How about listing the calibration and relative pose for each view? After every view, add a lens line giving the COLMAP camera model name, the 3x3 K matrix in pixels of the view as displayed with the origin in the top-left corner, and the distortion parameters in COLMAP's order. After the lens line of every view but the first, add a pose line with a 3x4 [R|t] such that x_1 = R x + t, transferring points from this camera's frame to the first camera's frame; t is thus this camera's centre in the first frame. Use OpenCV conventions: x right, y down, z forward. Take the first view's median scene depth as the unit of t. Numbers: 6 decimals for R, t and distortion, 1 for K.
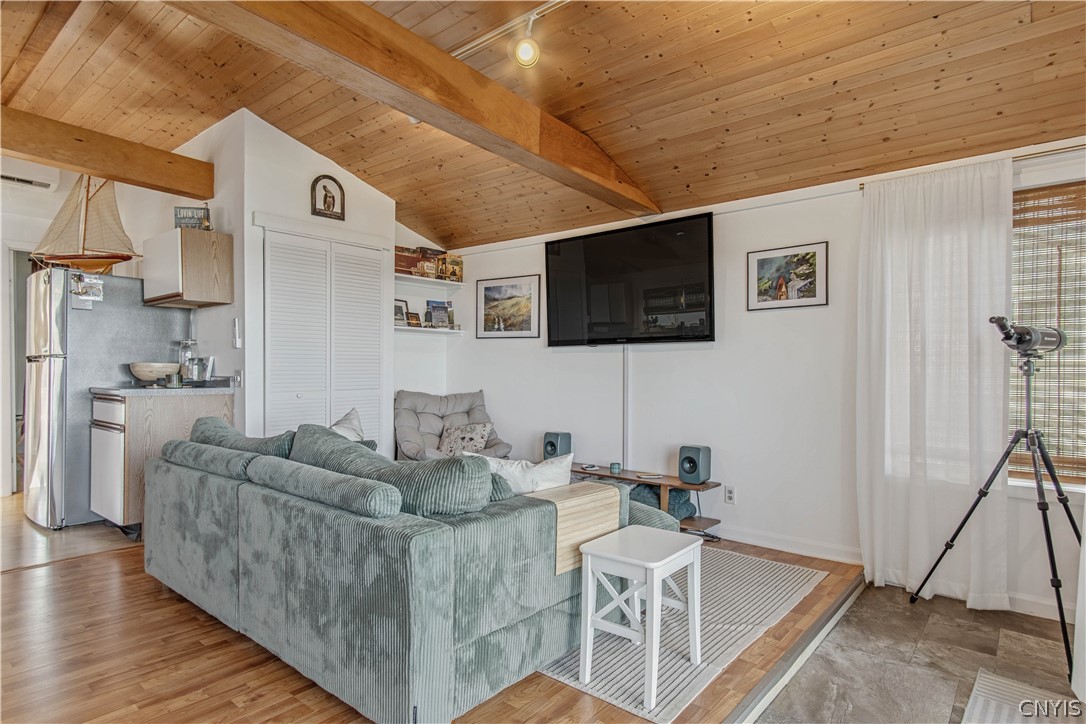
lens RADIAL K [[578.6, 0, 545.5], [0, 578.6, 364.8], [0, 0, 1]] dist [0.003251, 0.000024]
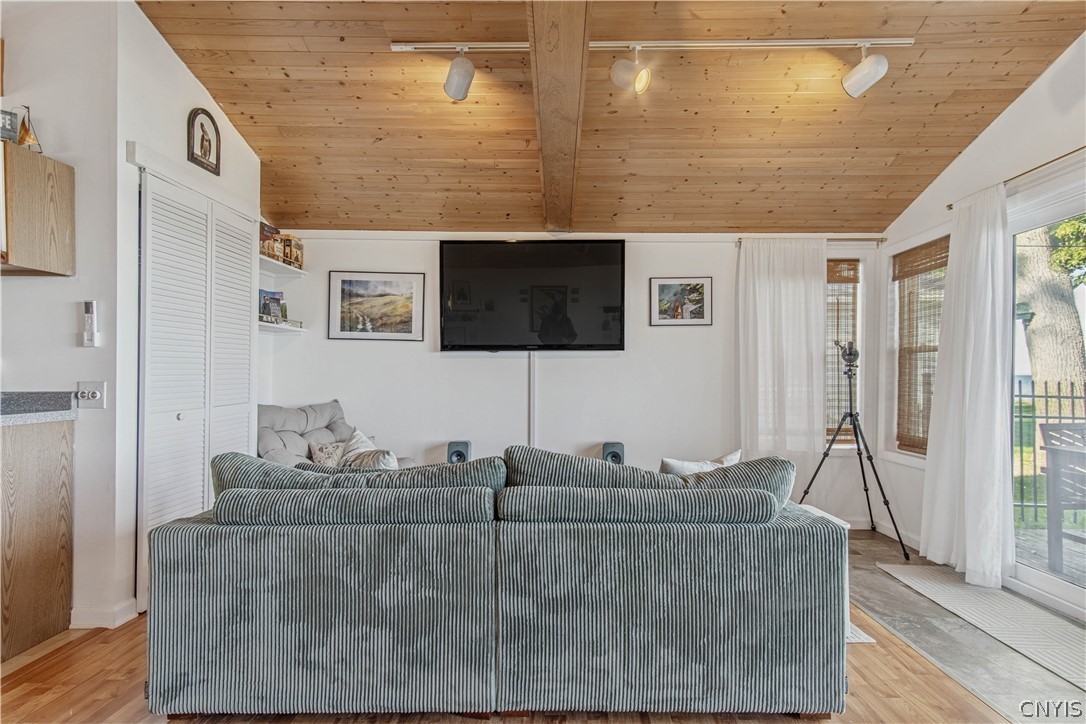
lens RADIAL K [[578.6, 0, 545.5], [0, 578.6, 364.8], [0, 0, 1]] dist [0.003251, 0.000024]
pose [[0.778699, 0.002177, 0.627394, -0.547448], [-0.001836, 0.999998, -0.001191, -0.009841], [-0.627395, -0.000224, 0.778701, 0.186631]]
